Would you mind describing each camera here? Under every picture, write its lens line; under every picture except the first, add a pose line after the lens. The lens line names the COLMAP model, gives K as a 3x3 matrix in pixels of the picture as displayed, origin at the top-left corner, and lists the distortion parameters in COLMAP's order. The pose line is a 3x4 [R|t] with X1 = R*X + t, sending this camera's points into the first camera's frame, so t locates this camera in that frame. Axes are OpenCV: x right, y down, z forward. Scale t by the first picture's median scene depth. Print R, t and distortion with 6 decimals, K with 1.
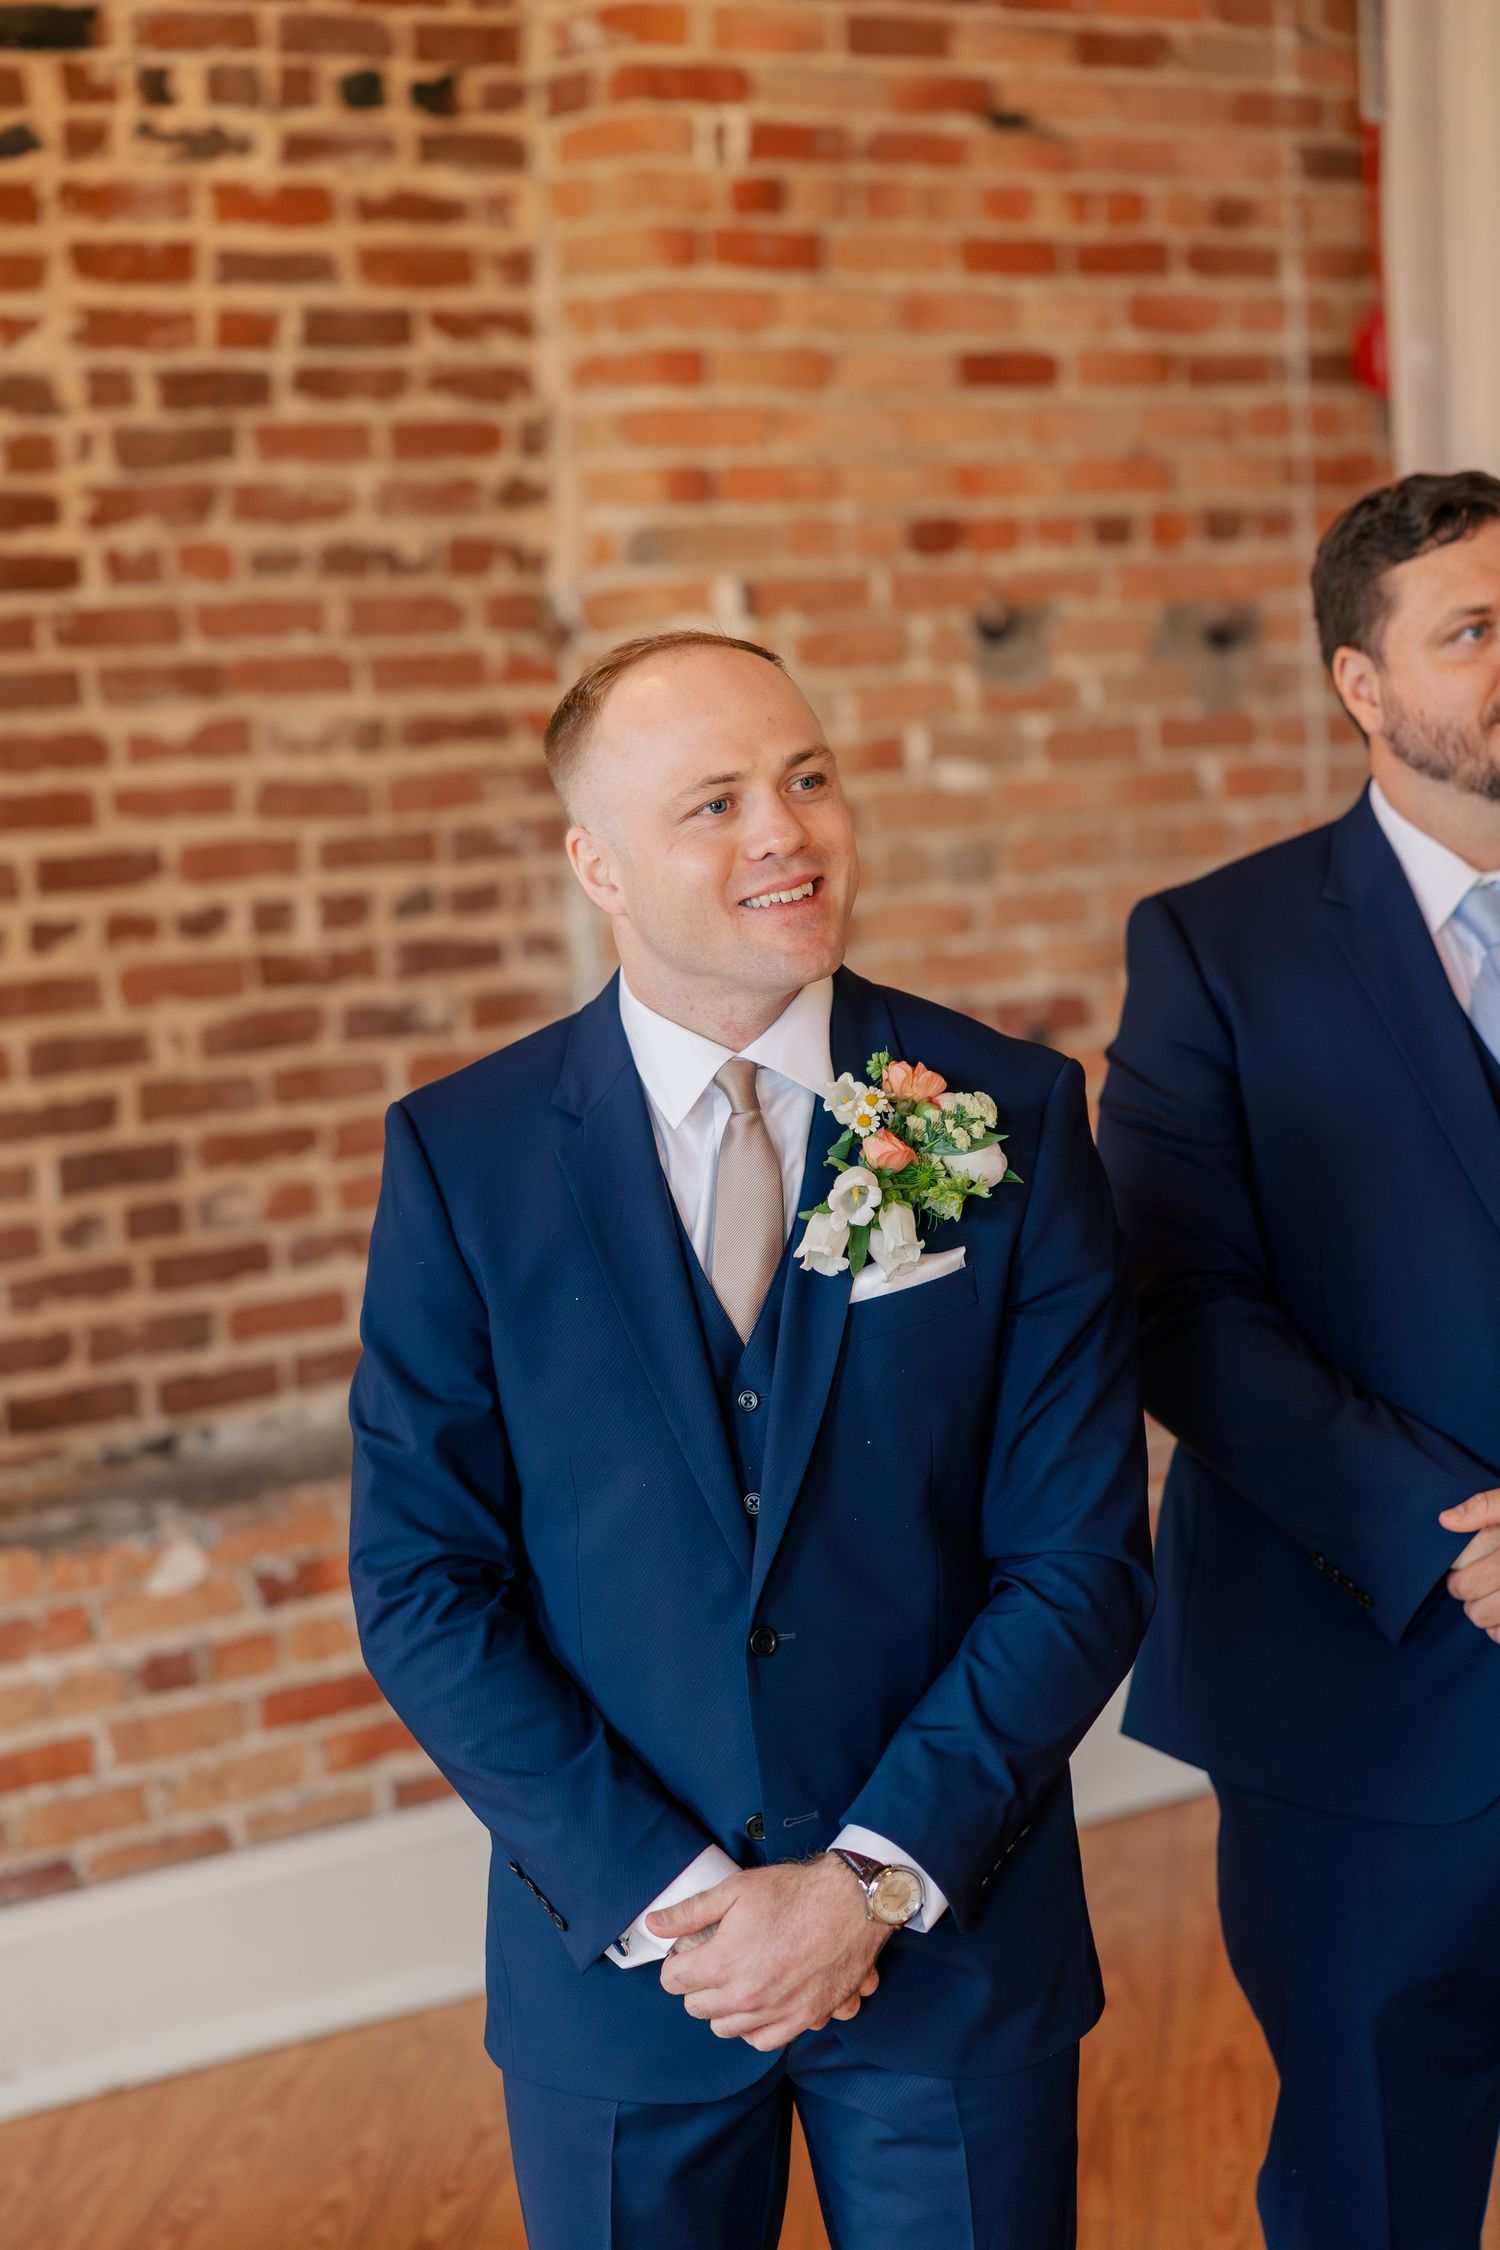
lens RADIAL K [[4312.8, 0, 734.9], [0, 4312.8, 1132.7], [0, 0, 1]] dist [0.004482, 0.000000]
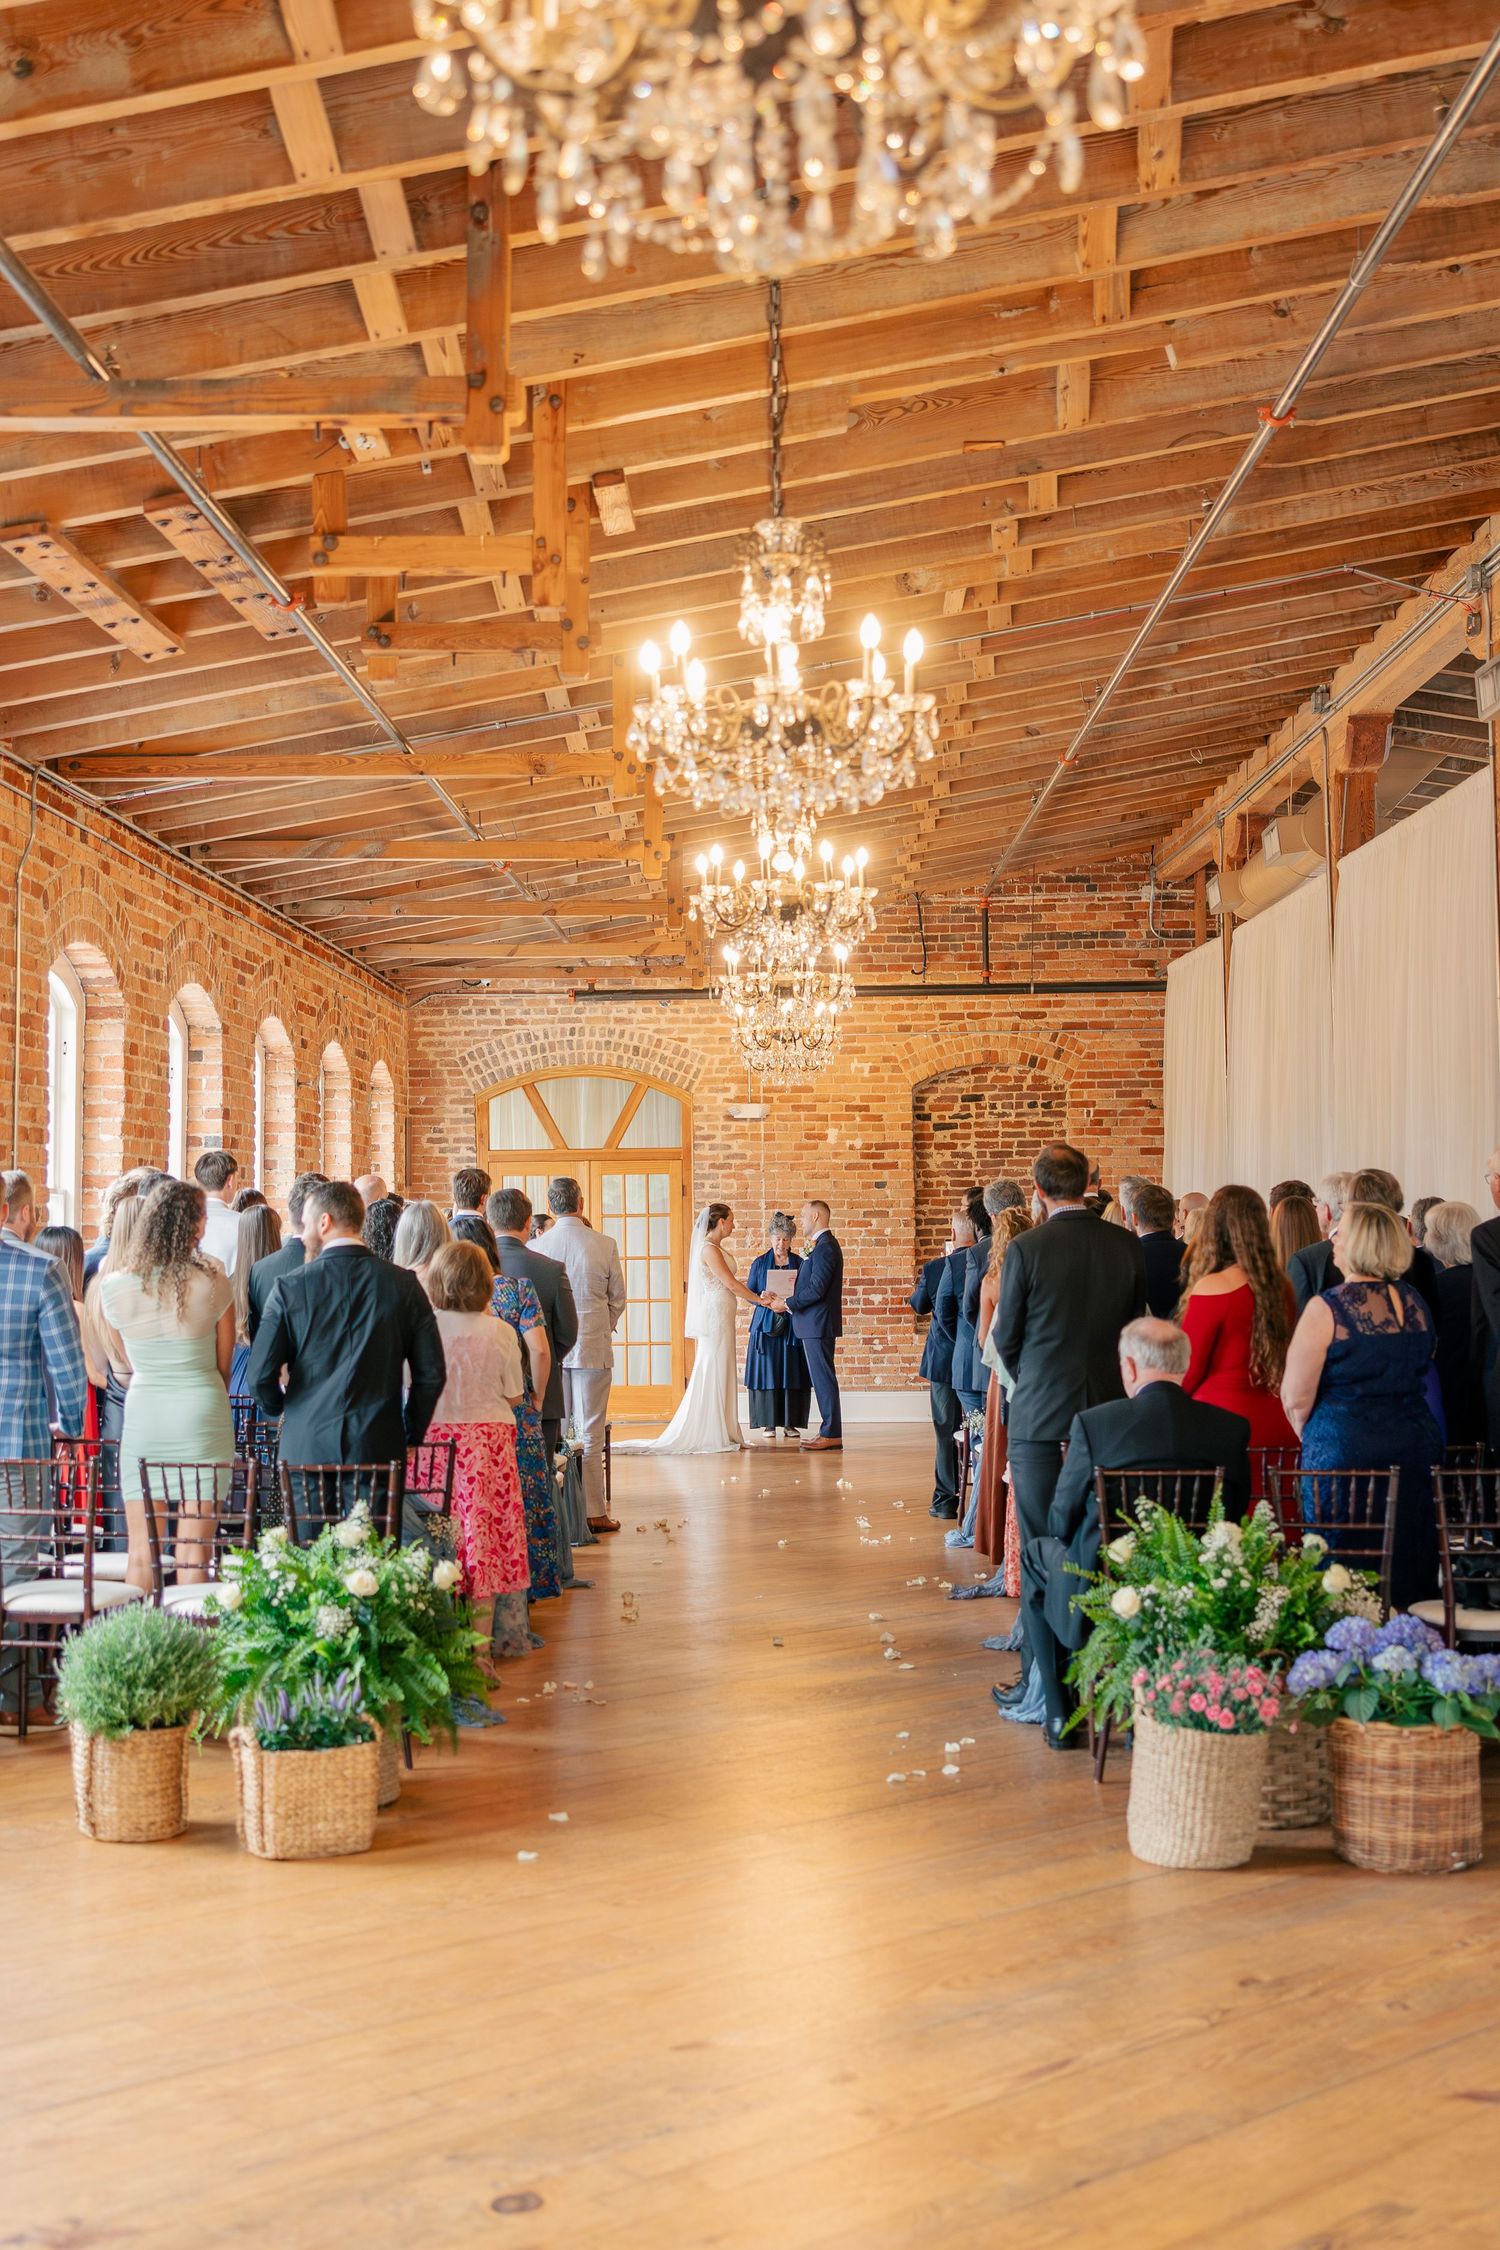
lens RADIAL K [[2315.8, 0, 749.4], [0, 2315.8, 1126.7], [0, 0, 1]] dist [0.002115, 0.000000]
pose [[0.789788, 0.020462, -0.613039, 1.571941], [-0.094747, 0.991518, -0.088968, 0.112369], [0.606018, 0.128350, 0.785028, -1.758374]]
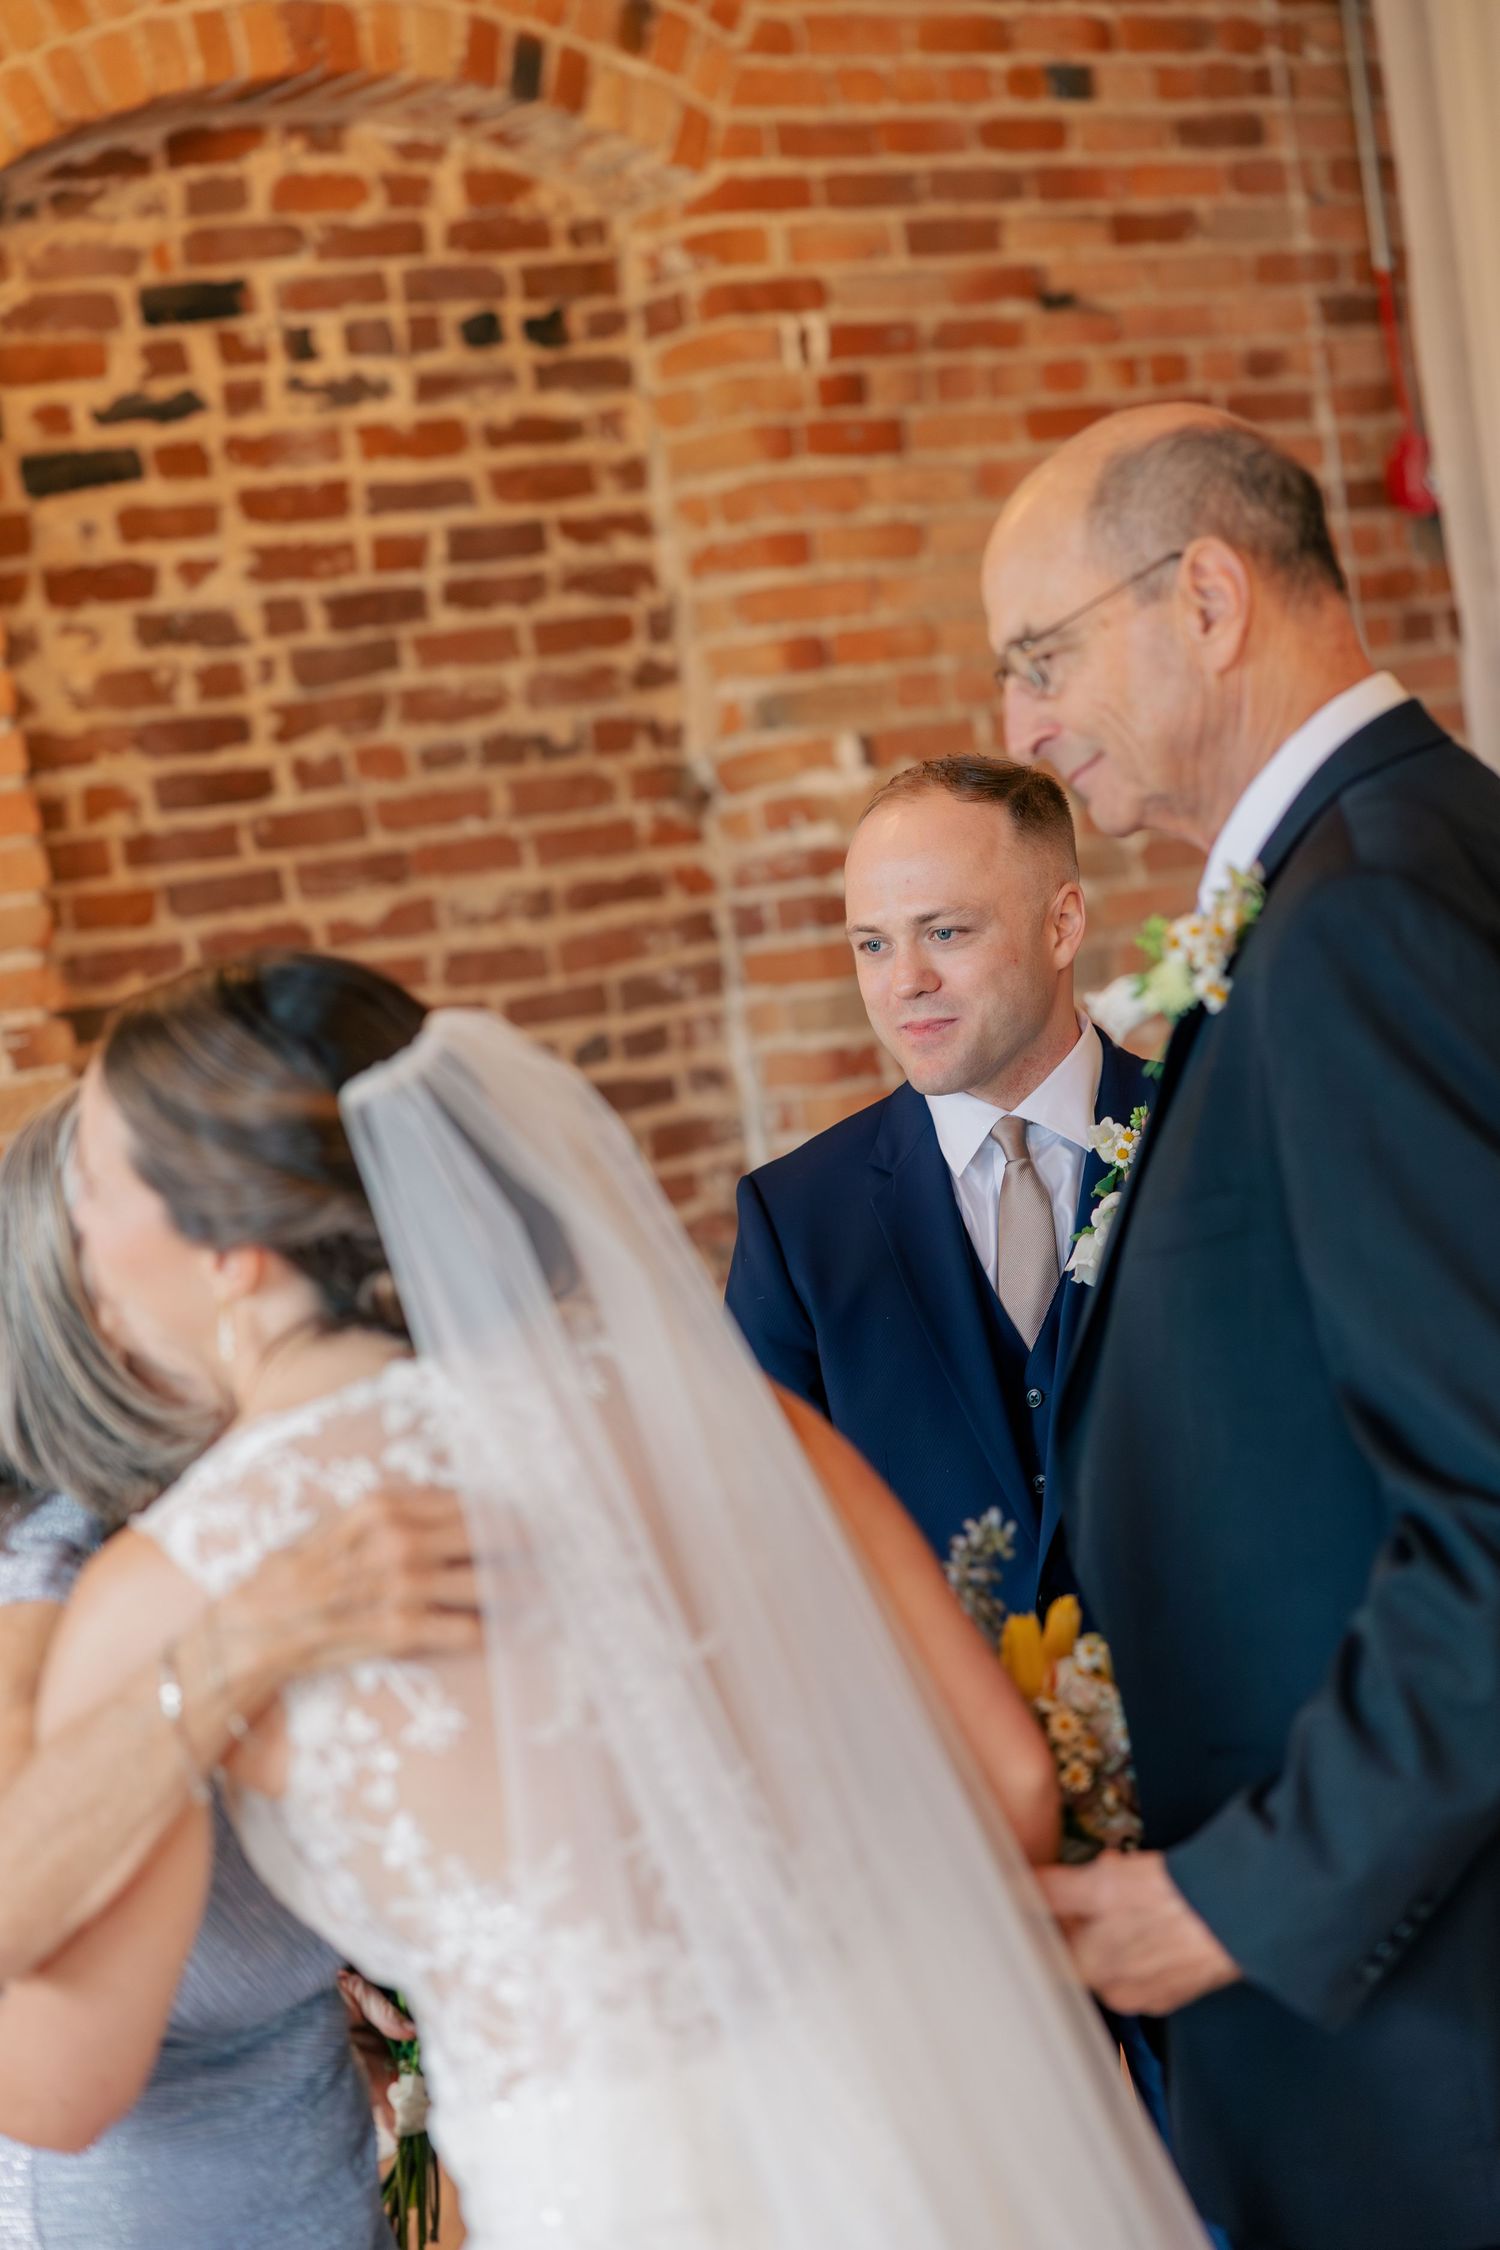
lens RADIAL K [[4061.5, 0, 744.0], [0, 4061.5, 1122.2], [0, 0, 1]] dist [0.049283, 0.000000]
pose [[0.995556, -0.092316, -0.018603, -0.017999], [0.091607, 0.995147, -0.035936, 0.006446], [0.021830, 0.034072, 0.999181, -0.044171]]
